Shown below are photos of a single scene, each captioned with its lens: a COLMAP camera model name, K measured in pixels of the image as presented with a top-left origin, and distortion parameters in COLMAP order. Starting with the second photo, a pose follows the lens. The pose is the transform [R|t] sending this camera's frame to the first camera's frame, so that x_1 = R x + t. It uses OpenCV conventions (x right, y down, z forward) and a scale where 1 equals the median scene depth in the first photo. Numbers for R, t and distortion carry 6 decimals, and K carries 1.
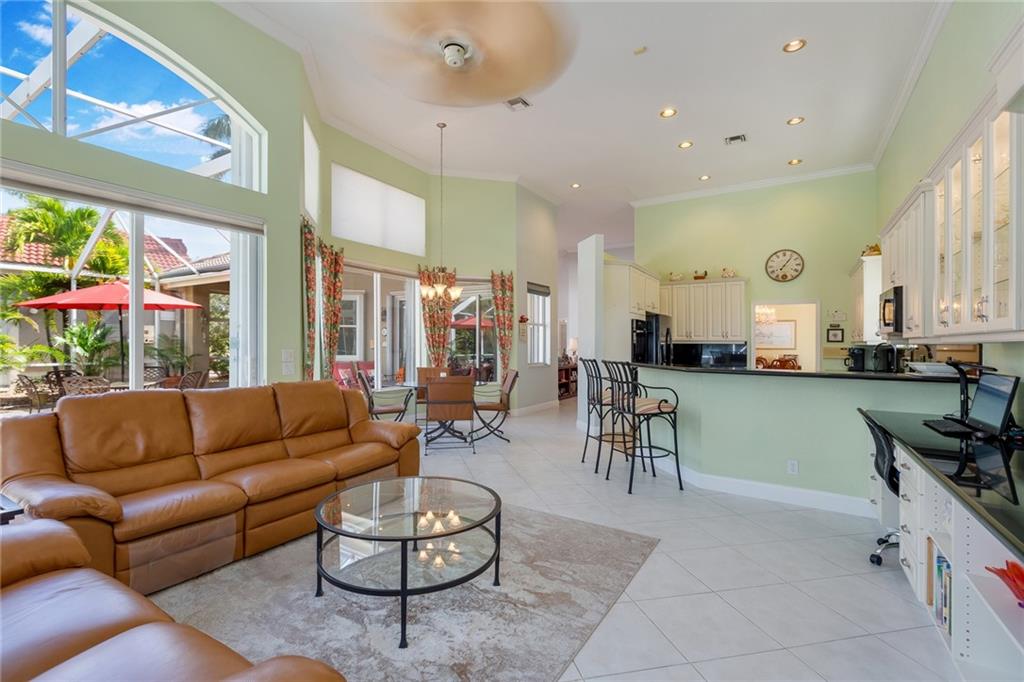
lens RADIAL K [[456.5, 0, 504.7], [0, 456.5, 347.9], [0, 0, 1]] dist [0.003281, -0.000663]
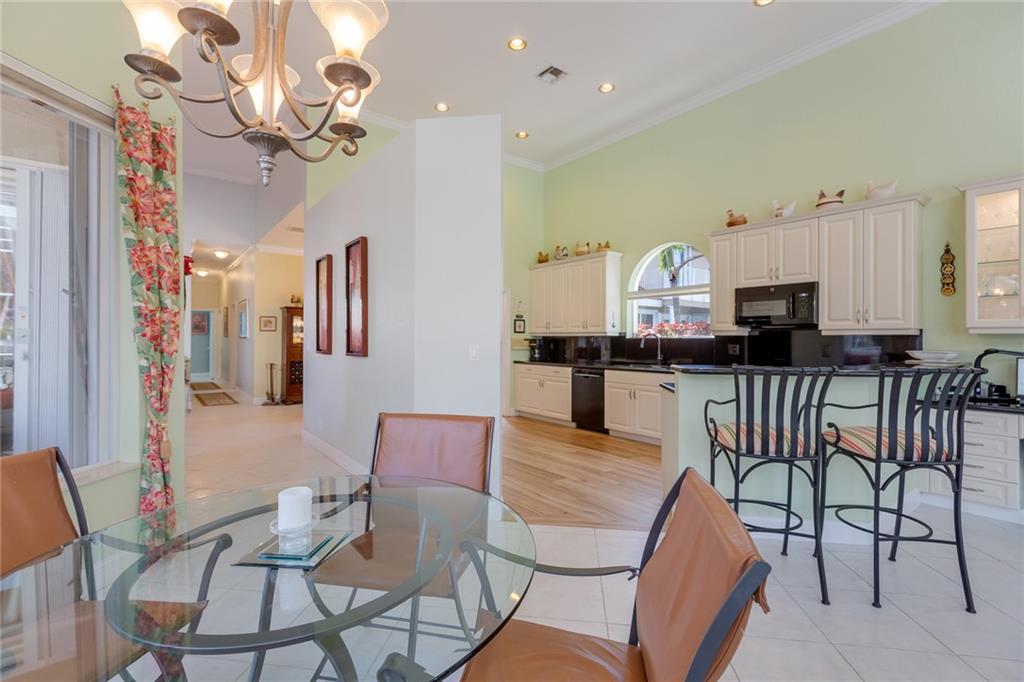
lens RADIAL K [[456.5, 0, 503.1], [0, 456.5, 343.2], [0, 0, 1]] dist [0.003281, -0.000663]
pose [[0.359056, -0.019191, 0.933119, -0.216084], [0.009079, 0.999813, 0.017069, -0.007305], [-0.933272, 0.002343, 0.359163, 0.657936]]
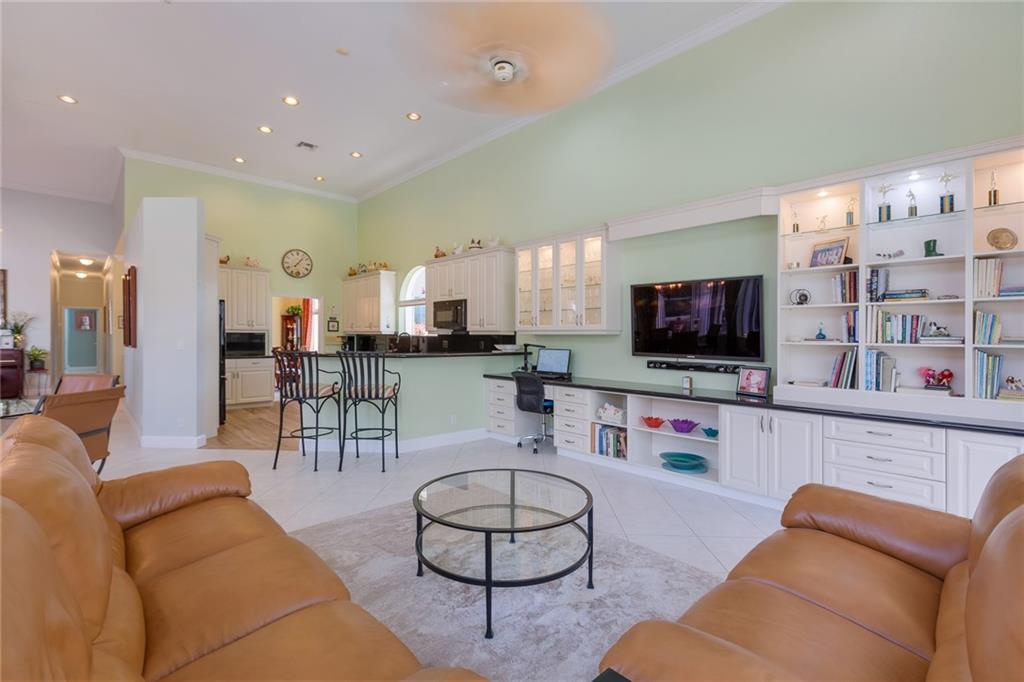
lens RADIAL K [[456.5, 0, 505.0], [0, 456.5, 339.3], [0, 0, 1]] dist [0.003281, -0.000663]
pose [[0.263106, -0.014670, 0.964655, -0.352912], [0.003425, 0.999892, 0.014271, -0.007016], [-0.964761, -0.000451, 0.263128, 0.210030]]
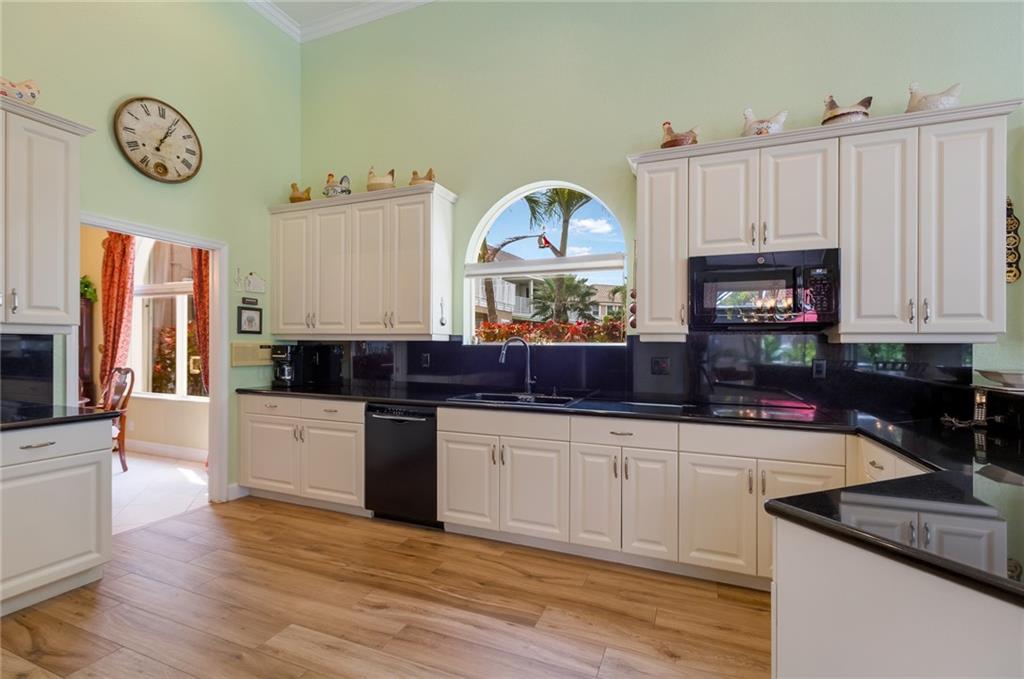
lens RADIAL K [[456.5, 0, 504.3], [0, 456.5, 349.1], [0, 0, 1]] dist [0.003281, -0.000663]
pose [[-0.162299, -0.021146, 0.986515, 0.165470], [-0.001056, 0.999773, 0.021257, -0.006307], [-0.986741, 0.002409, -0.162284, 0.780870]]
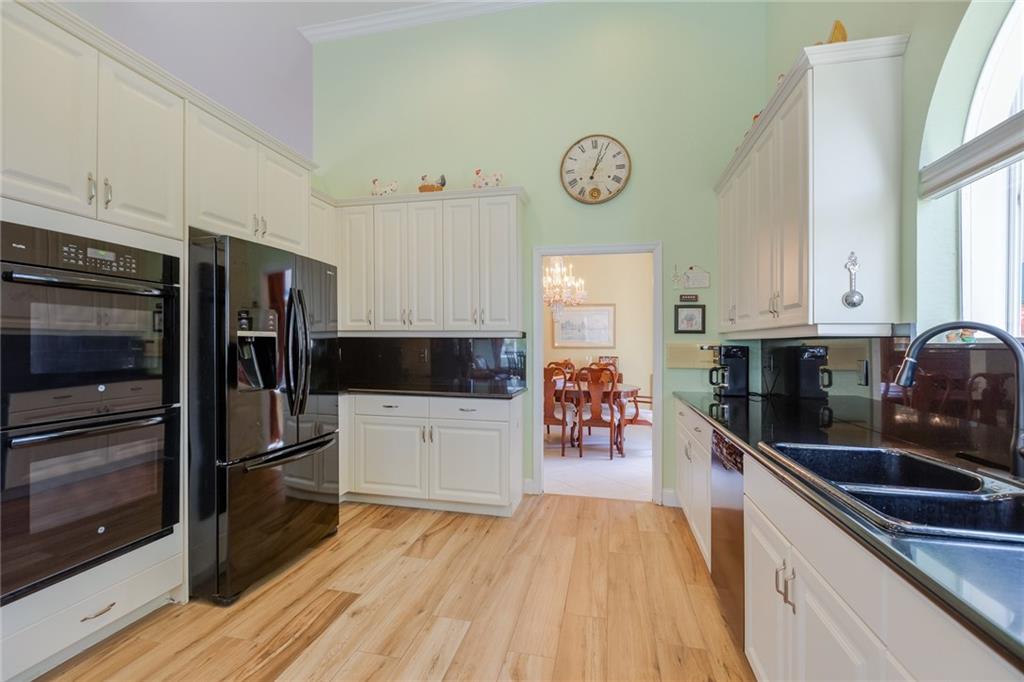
lens RADIAL K [[456.5, 0, 506.9], [0, 456.5, 346.9], [0, 0, 1]] dist [0.003281, -0.000663]
pose [[0.943094, -0.007167, 0.332450, 0.378016], [0.007302, 0.999973, 0.000842, -0.000334], [-0.332447, 0.001633, 0.943120, 0.601880]]
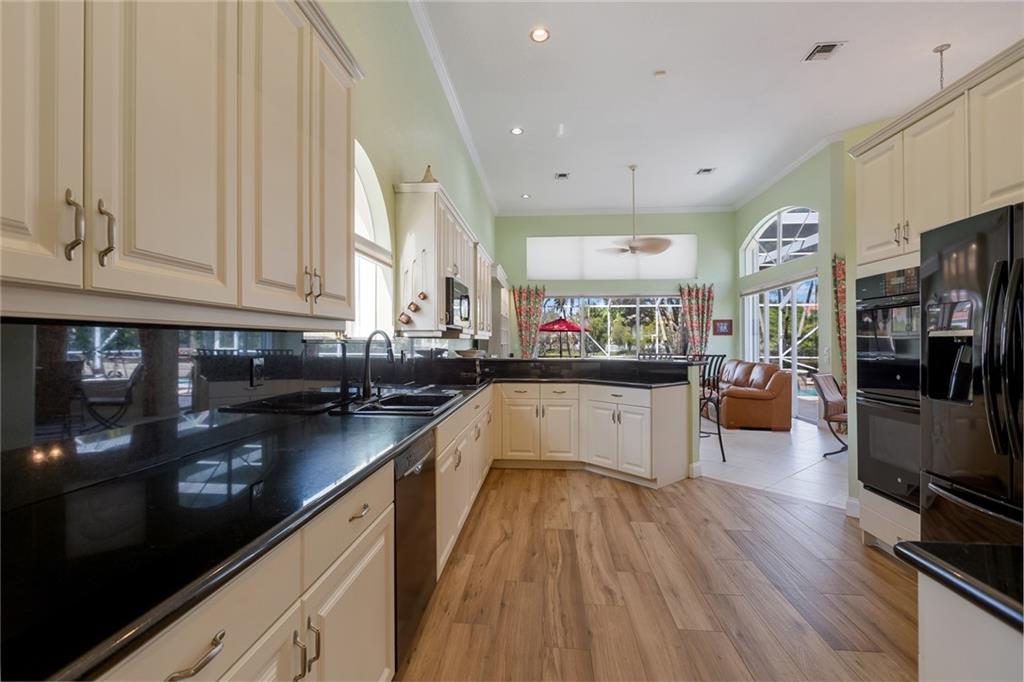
lens RADIAL K [[456.5, 0, 498.8], [0, 456.5, 341.0], [0, 0, 1]] dist [0.003281, -0.000663]
pose [[-0.898109, -0.018424, -0.439387, 0.655466], [-0.019871, 0.999802, -0.001307, -0.001632], [0.439324, 0.007557, -0.898297, 1.048339]]
